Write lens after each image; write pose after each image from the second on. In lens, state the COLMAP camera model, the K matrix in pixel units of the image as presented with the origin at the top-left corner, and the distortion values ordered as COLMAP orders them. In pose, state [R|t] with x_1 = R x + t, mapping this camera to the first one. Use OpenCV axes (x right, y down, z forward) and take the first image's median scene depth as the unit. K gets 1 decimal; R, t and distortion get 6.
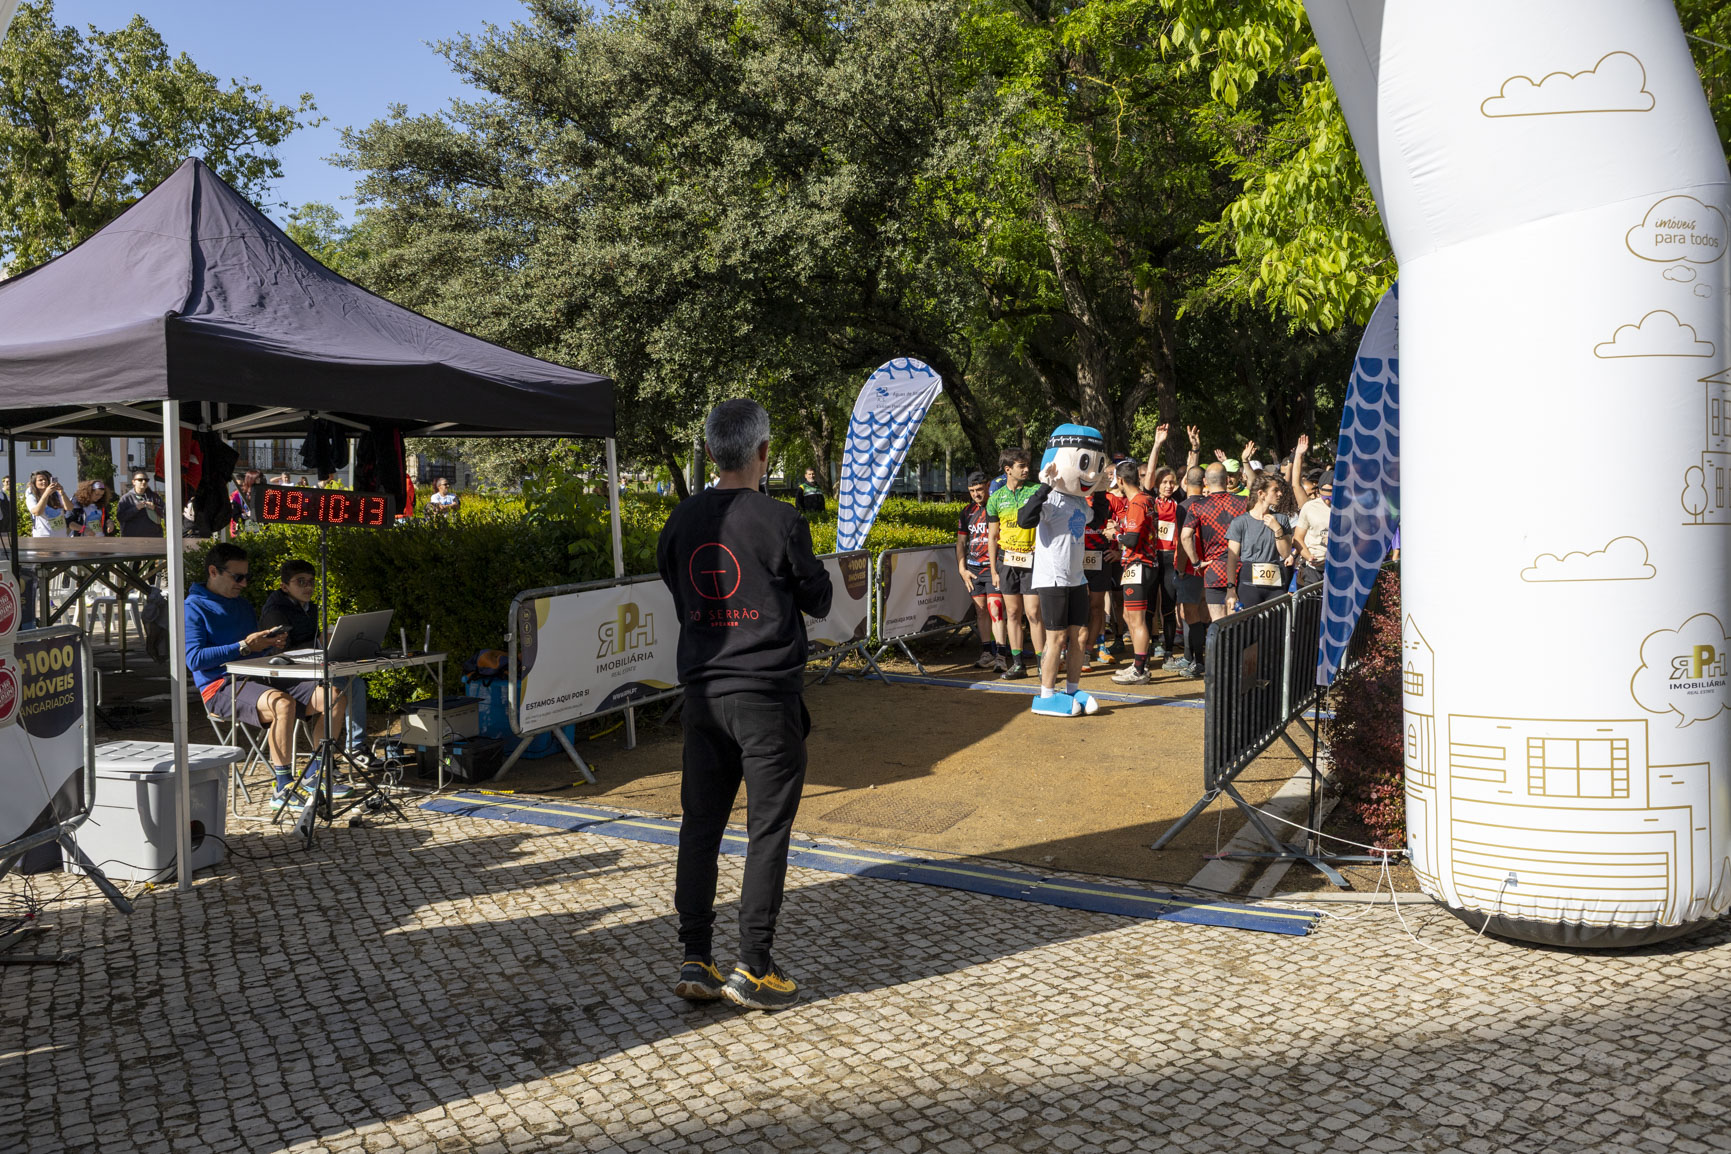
lens RADIAL K [[1377.8, 0, 867.4], [0, 1377.8, 587.3], [0, 0, 1]] dist [0.014931, -0.020581]
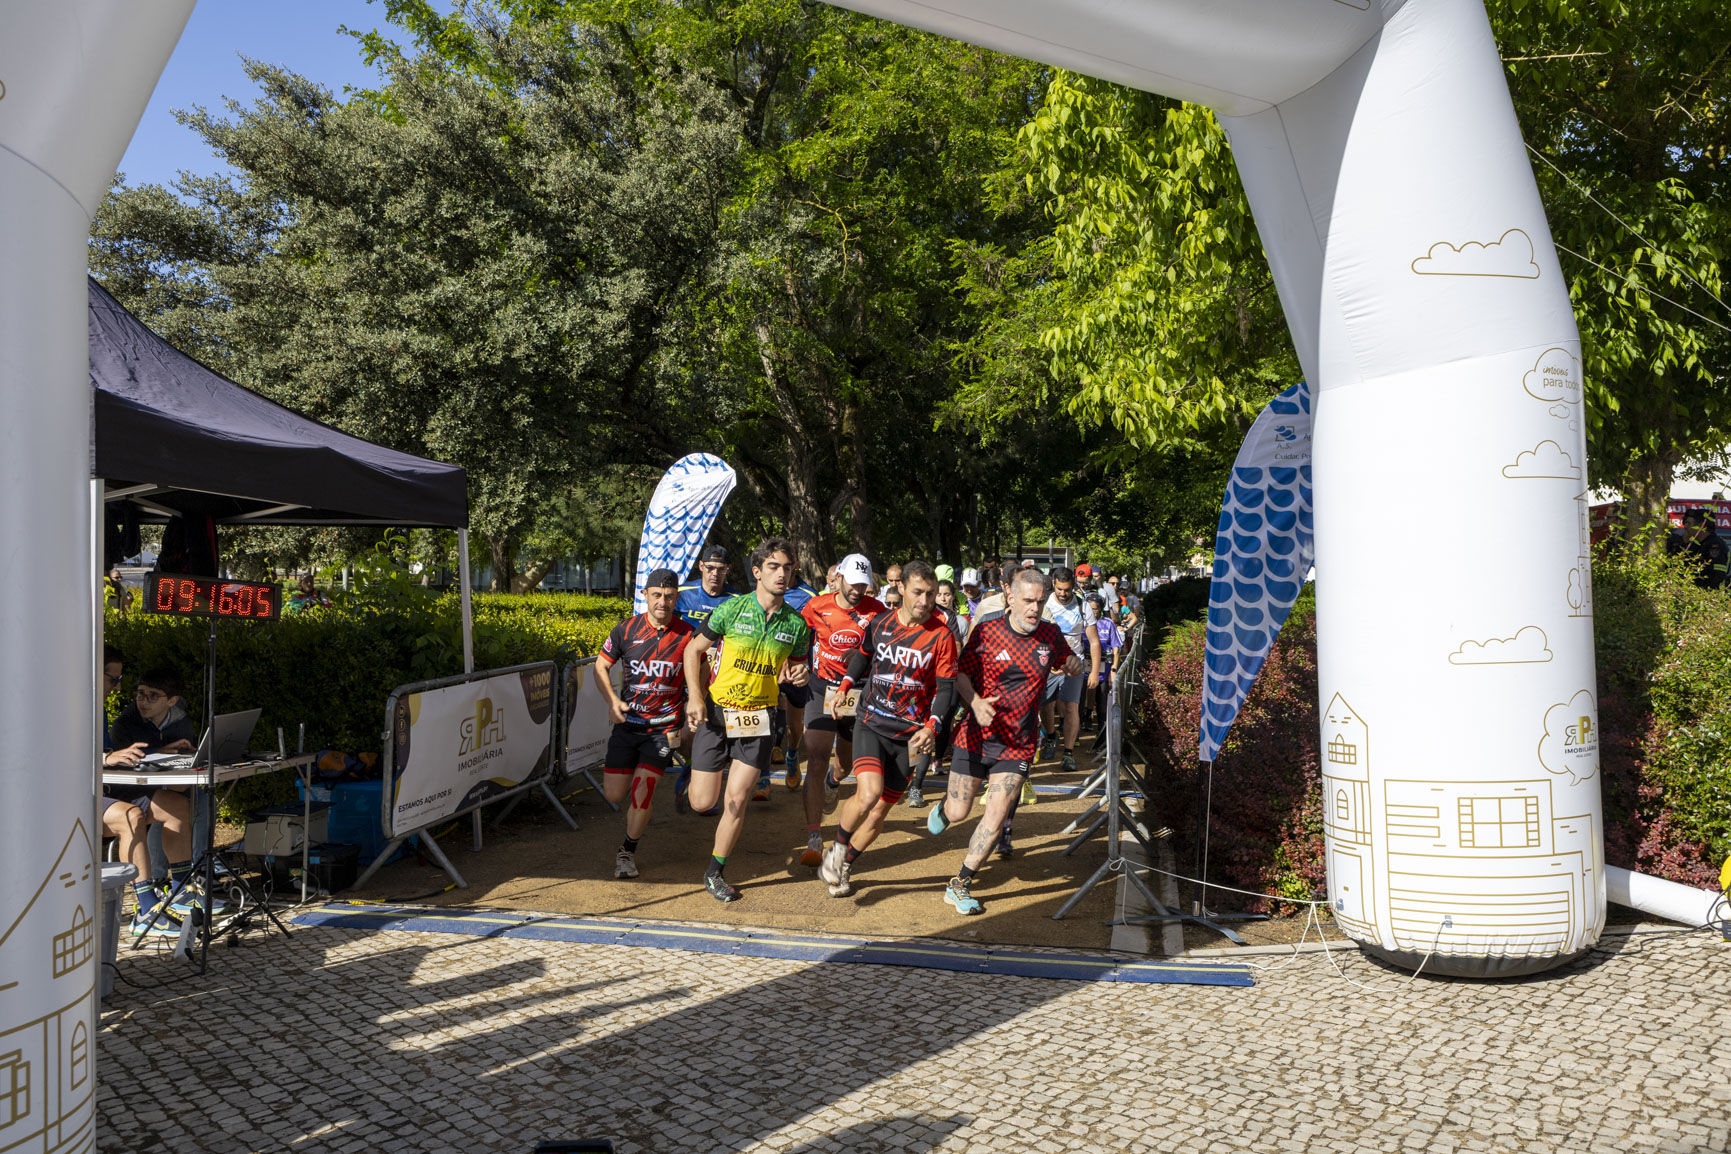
lens RADIAL K [[1351.6, 0, 884.8], [0, 1351.6, 572.3], [0, 0, 1]] dist [0.008106, -0.002270]
pose [[0.963854, 0.009438, 0.266265, -0.107099], [0.012316, 0.996726, -0.079912, 0.001810], [-0.266148, 0.080303, 0.960581, 0.002792]]
